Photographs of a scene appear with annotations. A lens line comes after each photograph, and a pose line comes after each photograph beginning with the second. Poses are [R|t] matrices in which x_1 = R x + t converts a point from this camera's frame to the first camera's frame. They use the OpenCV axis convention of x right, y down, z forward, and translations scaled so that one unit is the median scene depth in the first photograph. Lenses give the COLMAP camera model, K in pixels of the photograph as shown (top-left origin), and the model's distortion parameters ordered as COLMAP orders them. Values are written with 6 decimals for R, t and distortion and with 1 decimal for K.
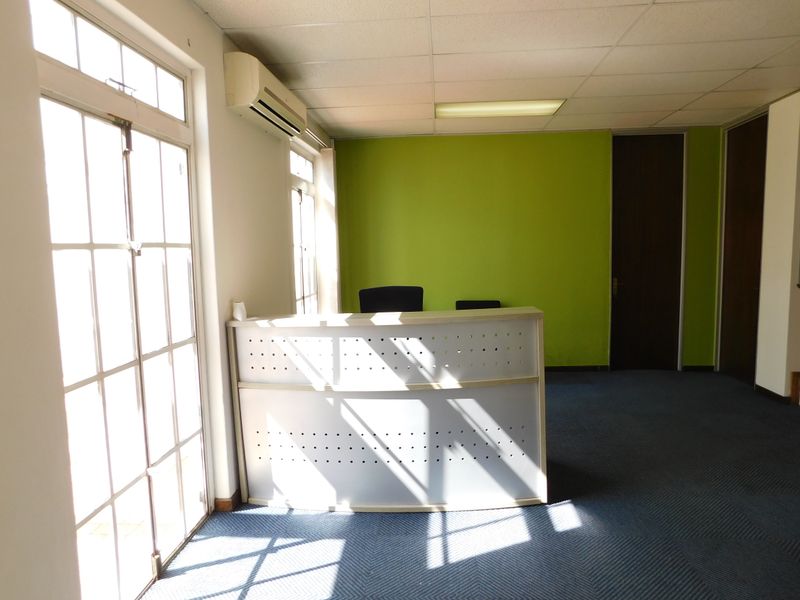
lens RADIAL K [[532.8, 0, 400.8], [0, 532.8, 299.0], [0, 0, 1]] dist [-0.036877, -0.000395]
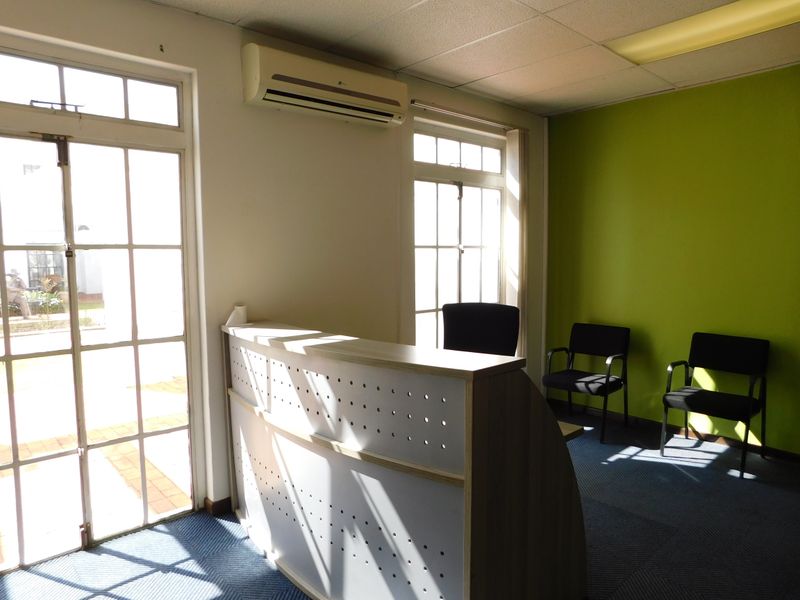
lens RADIAL K [[532.8, 0, 400.2], [0, 532.8, 299.8], [0, 0, 1]] dist [-0.036877, -0.000395]
pose [[0.724545, 0.079874, -0.684584, 0.603363], [-0.076964, 0.996426, 0.034802, -0.065531], [0.684917, 0.027472, 0.728103, 0.531444]]
